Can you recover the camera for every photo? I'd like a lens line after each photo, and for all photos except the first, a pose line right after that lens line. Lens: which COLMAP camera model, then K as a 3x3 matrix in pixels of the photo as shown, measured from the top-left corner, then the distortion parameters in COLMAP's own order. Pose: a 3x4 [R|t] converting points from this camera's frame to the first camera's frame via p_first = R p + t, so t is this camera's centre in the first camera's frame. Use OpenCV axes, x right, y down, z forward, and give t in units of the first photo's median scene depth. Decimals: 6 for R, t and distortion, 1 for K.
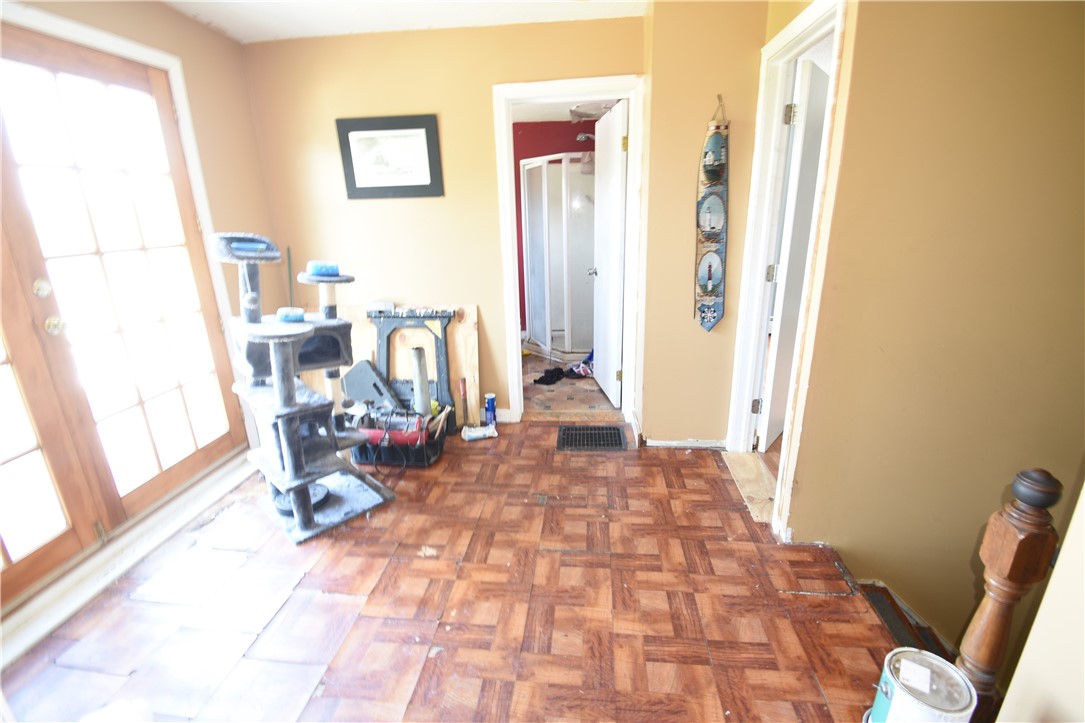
lens RADIAL K [[508.1, 0, 544.0], [0, 508.1, 366.4], [0, 0, 1]] dist [0.060750, -0.049957]
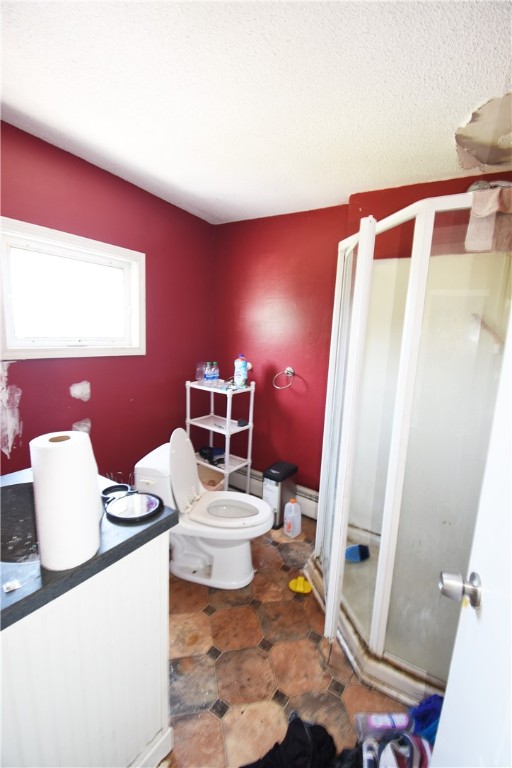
lens RADIAL K [[359.7, 0, 256.0], [0, 359.7, 384.0], [0, 0, 1]] dist [0.060750, -0.049957]
pose [[0.902449, 0.118498, -0.414180, 0.057652], [-0.190397, 0.972140, -0.136722, -0.182808], [0.386439, 0.202243, 0.899868, 0.643910]]
